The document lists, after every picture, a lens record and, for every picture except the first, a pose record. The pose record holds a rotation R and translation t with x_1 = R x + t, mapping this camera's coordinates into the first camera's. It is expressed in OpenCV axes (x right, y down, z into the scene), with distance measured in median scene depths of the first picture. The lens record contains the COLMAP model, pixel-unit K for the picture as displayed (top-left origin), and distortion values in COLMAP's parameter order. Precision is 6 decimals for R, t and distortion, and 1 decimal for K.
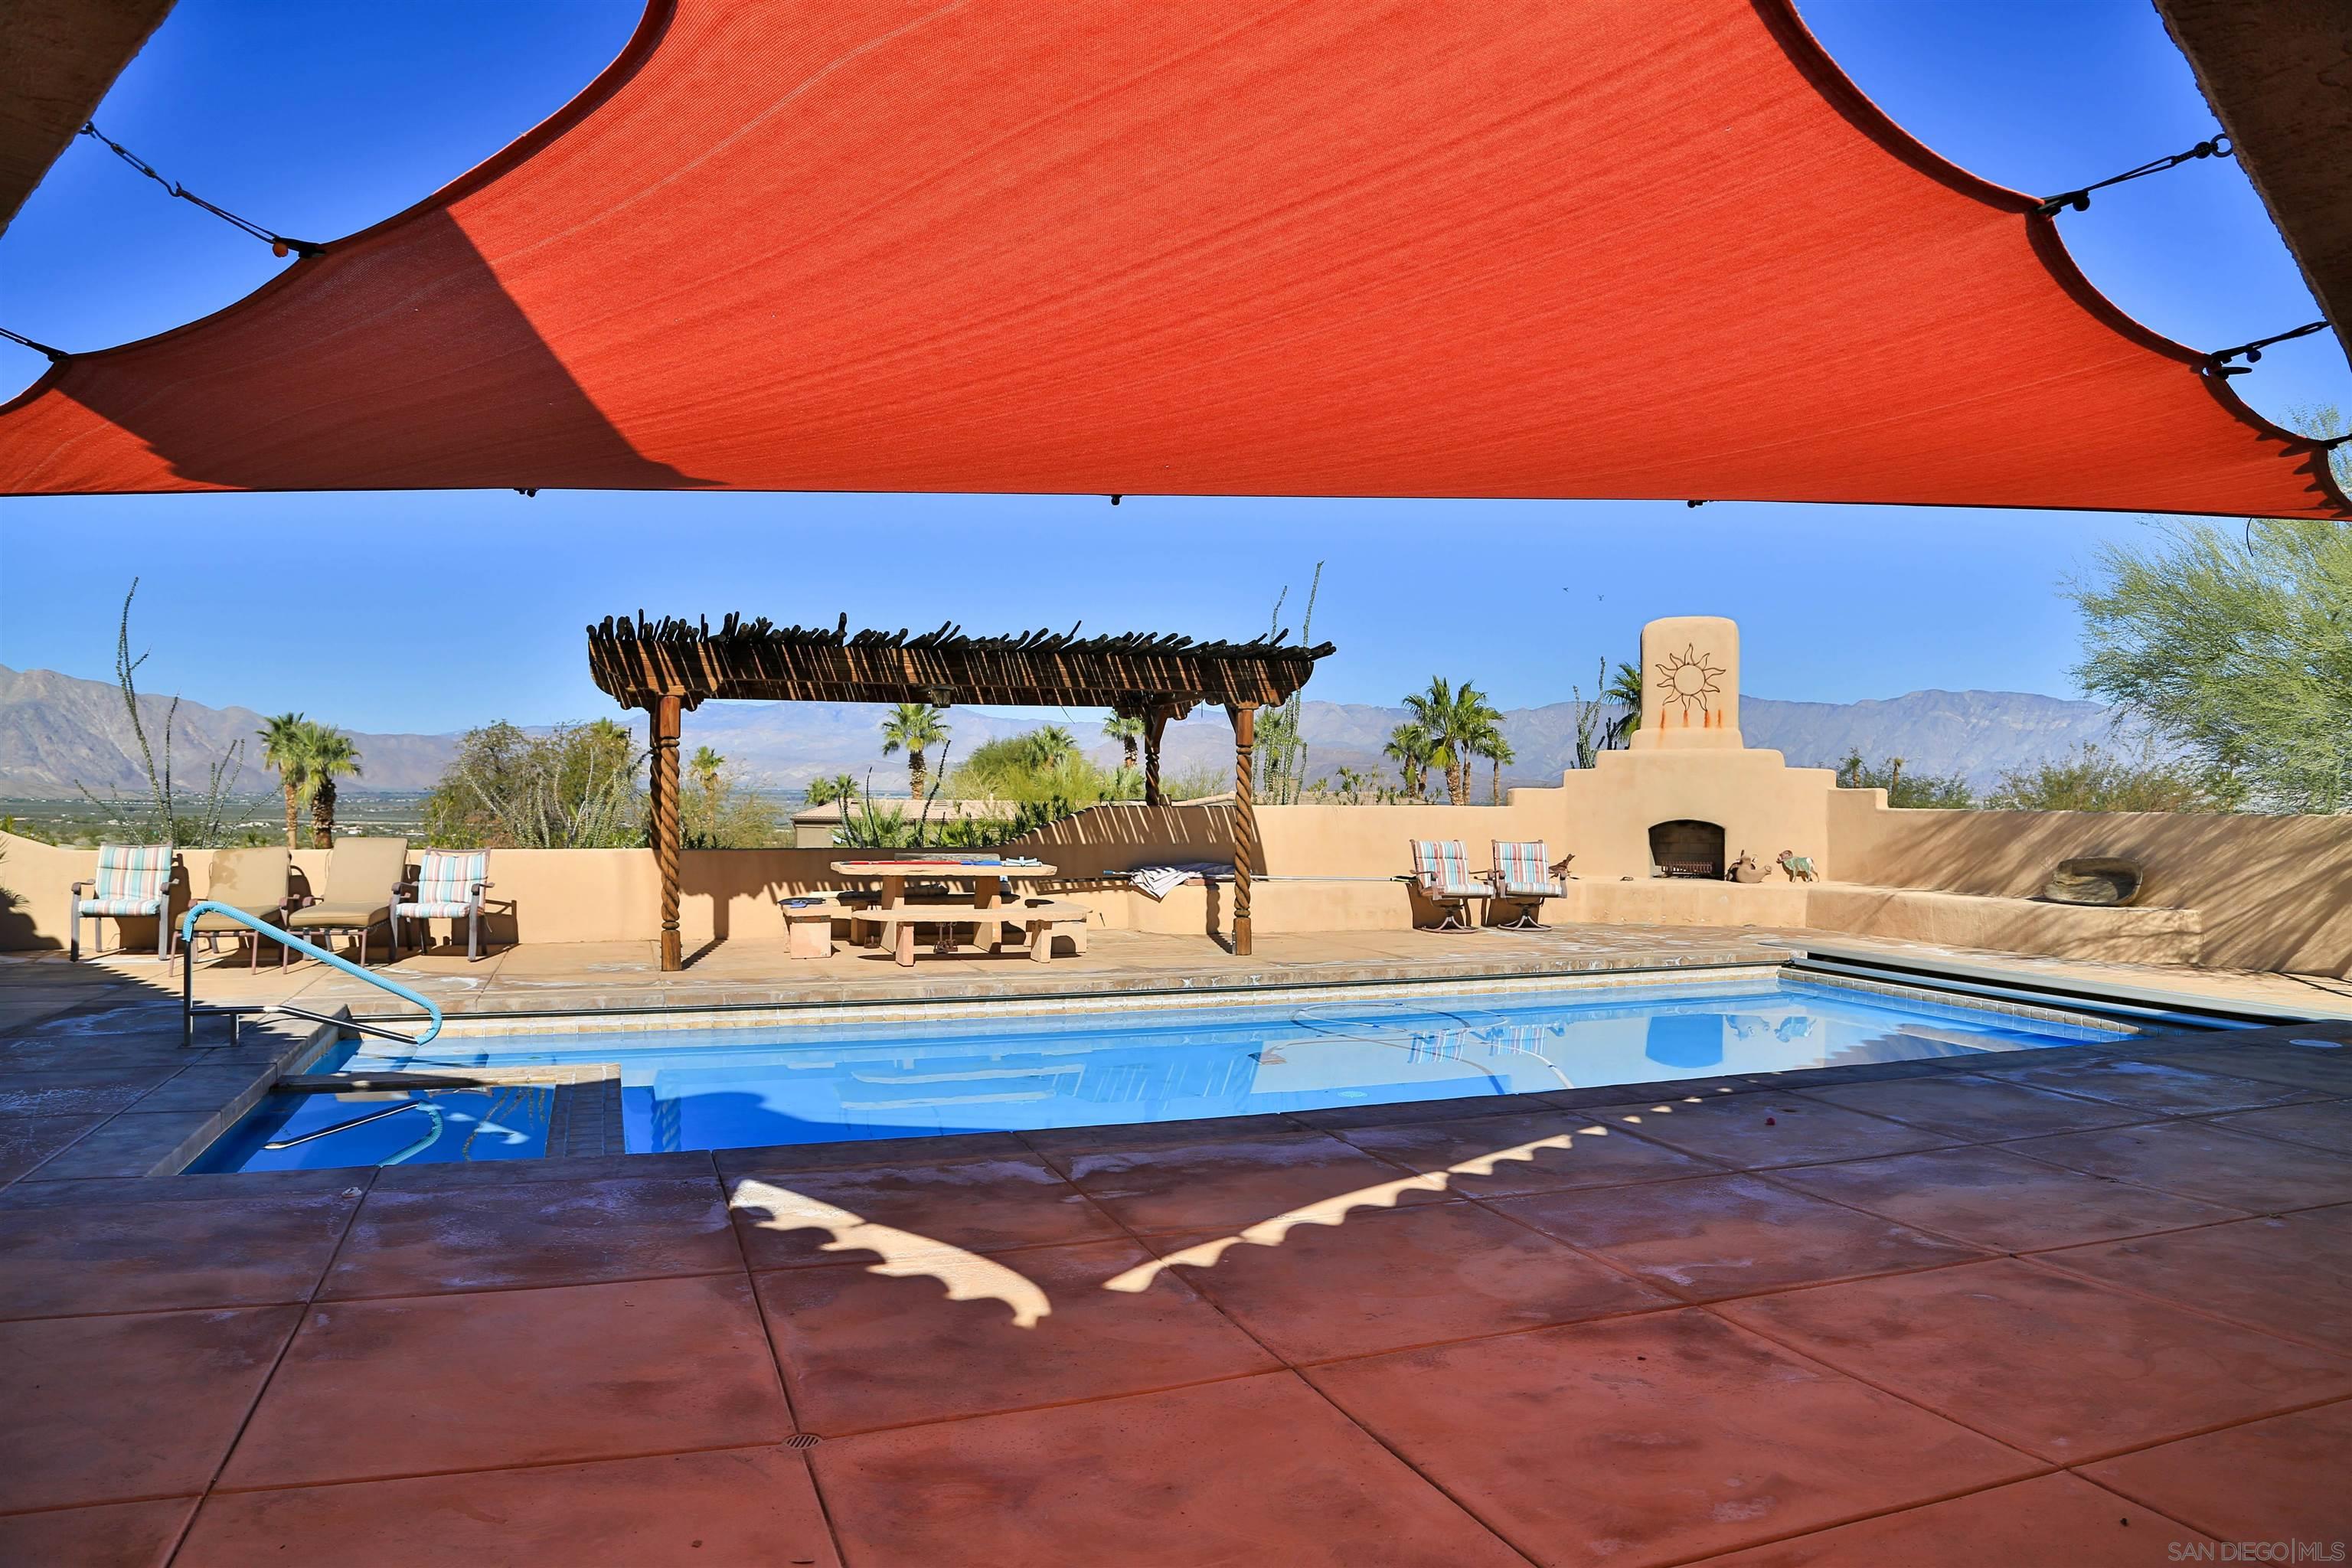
lens RADIAL K [[1618.5, 0, 1183.0], [0, 1618.5, 787.4], [0, 0, 1]] dist [0.006675, -0.007568]
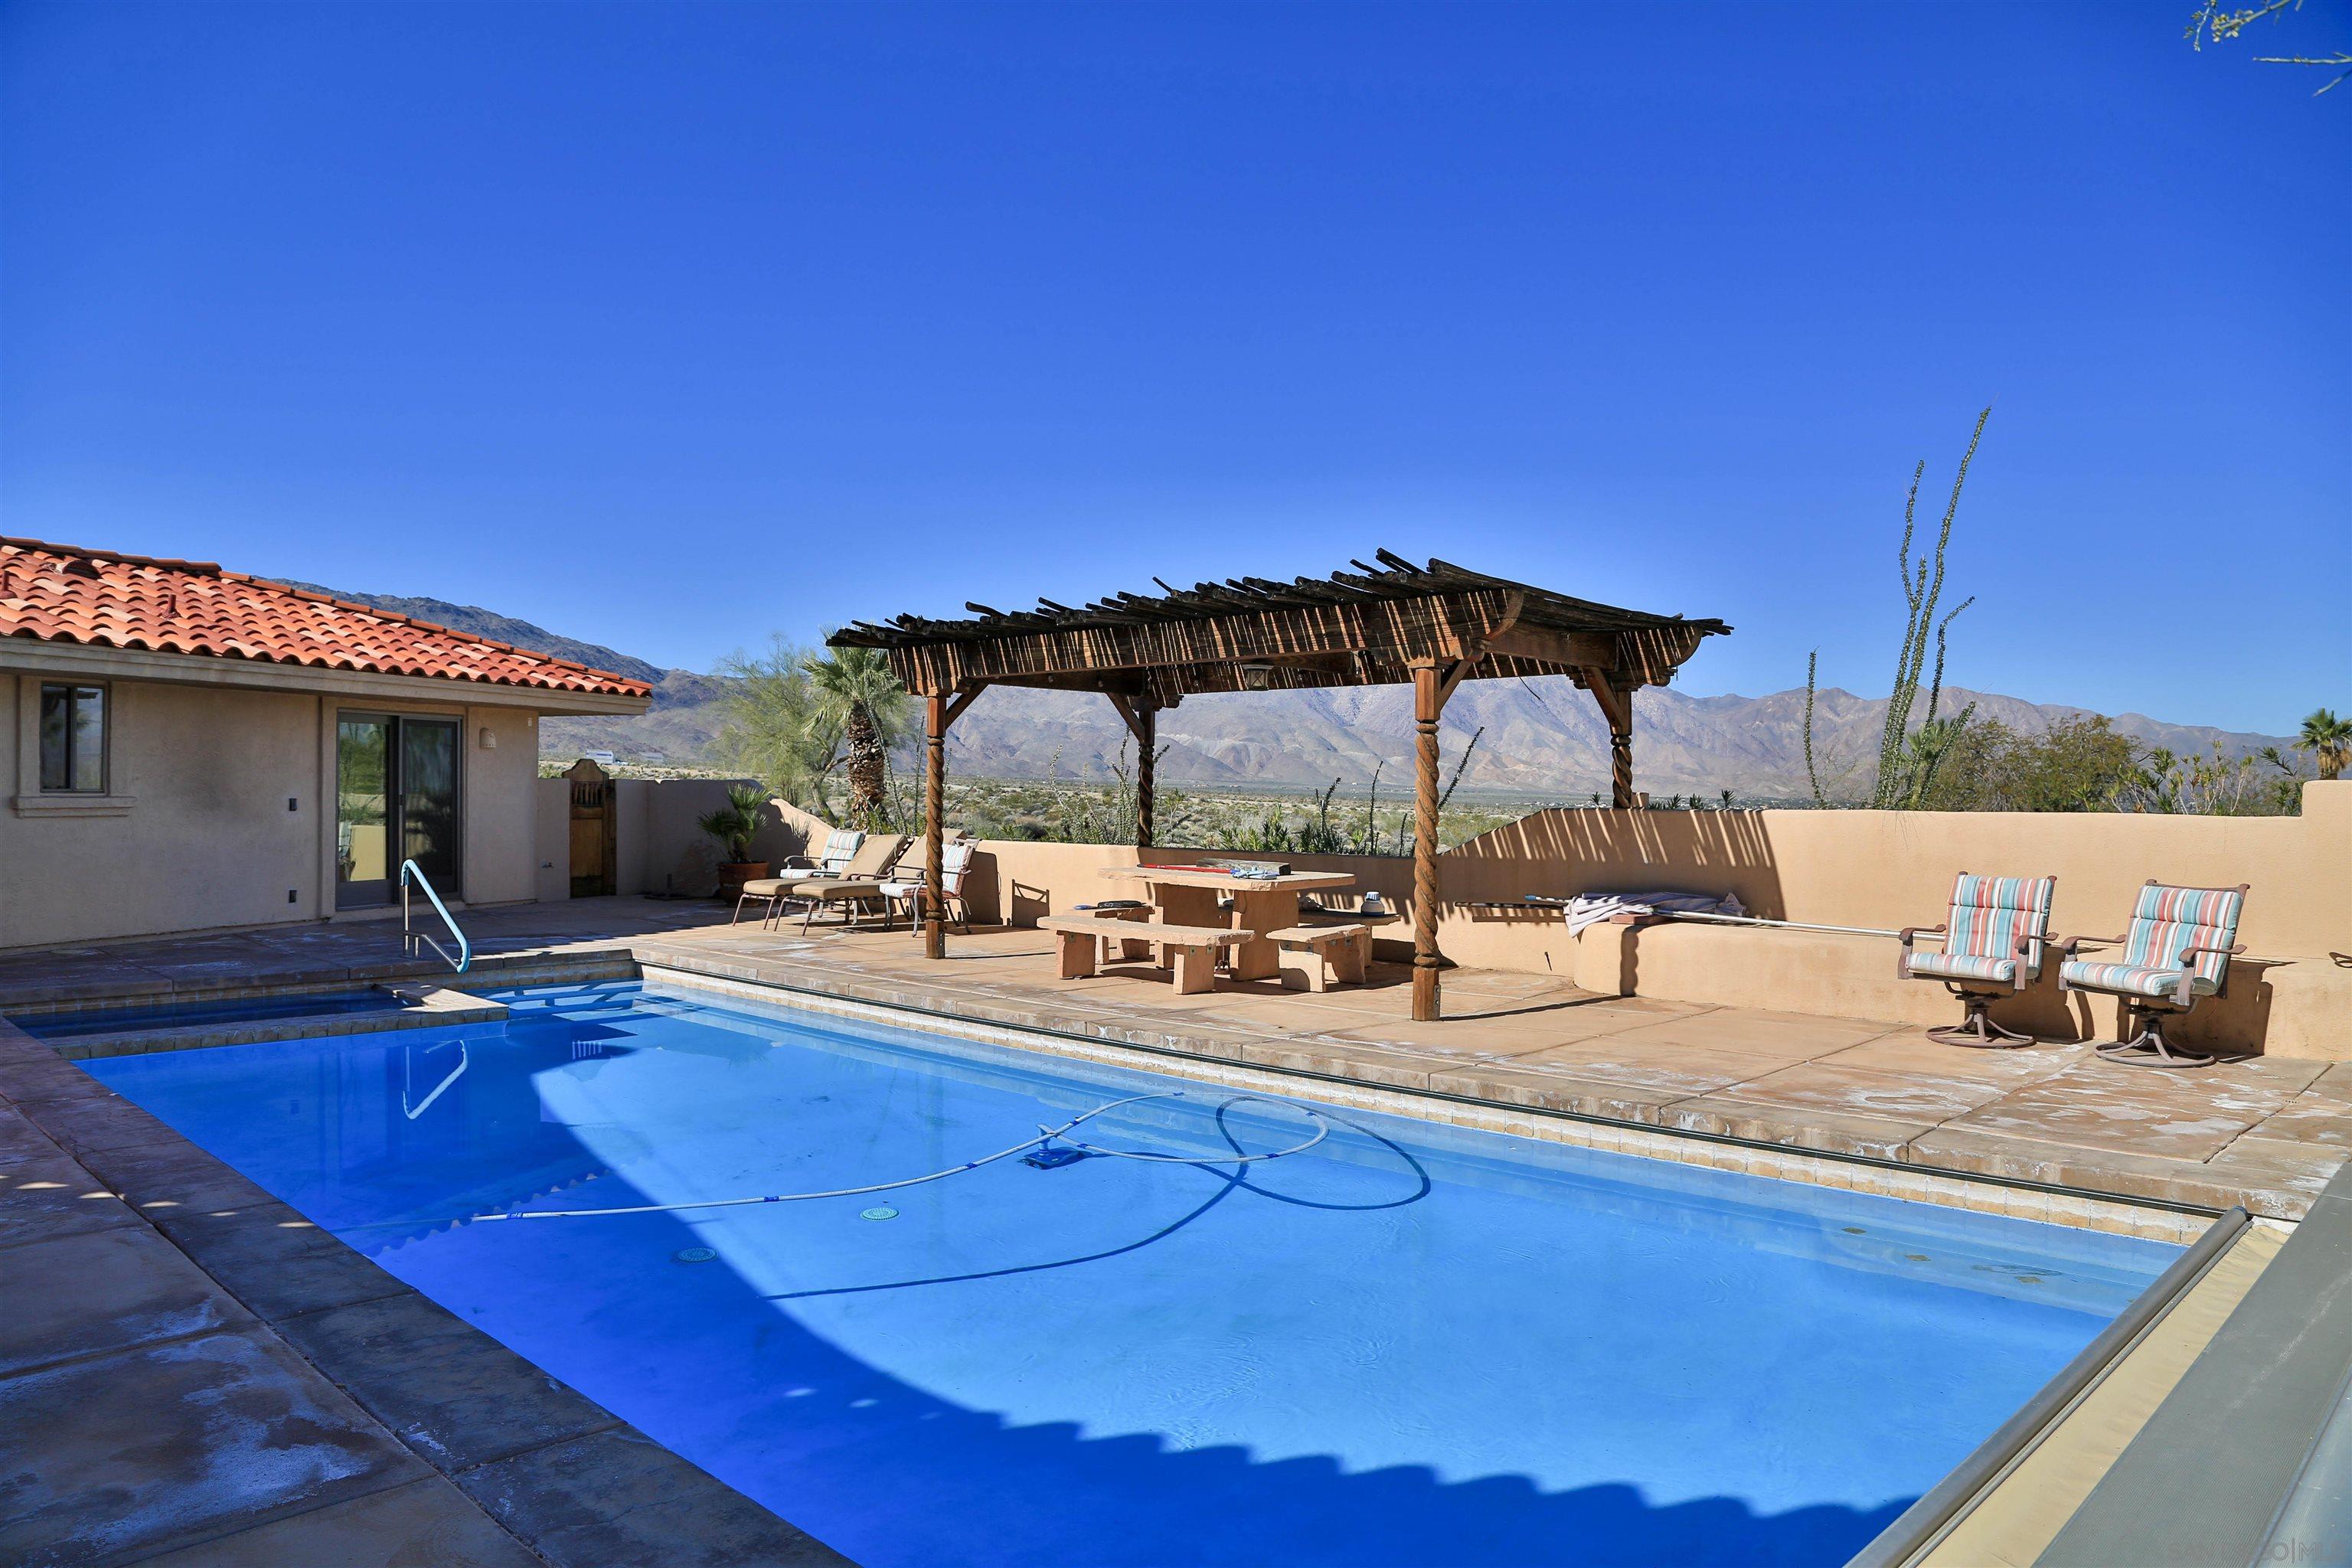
lens RADIAL K [[1618.5, 0, 1180.5], [0, 1618.5, 783.8], [0, 0, 1]] dist [0.006675, -0.007568]
pose [[0.434245, -0.003870, -0.900786, 0.642905], [-0.001308, 0.999987, -0.004927, 0.005078], [0.900794, 0.003318, 0.434234, 0.622499]]
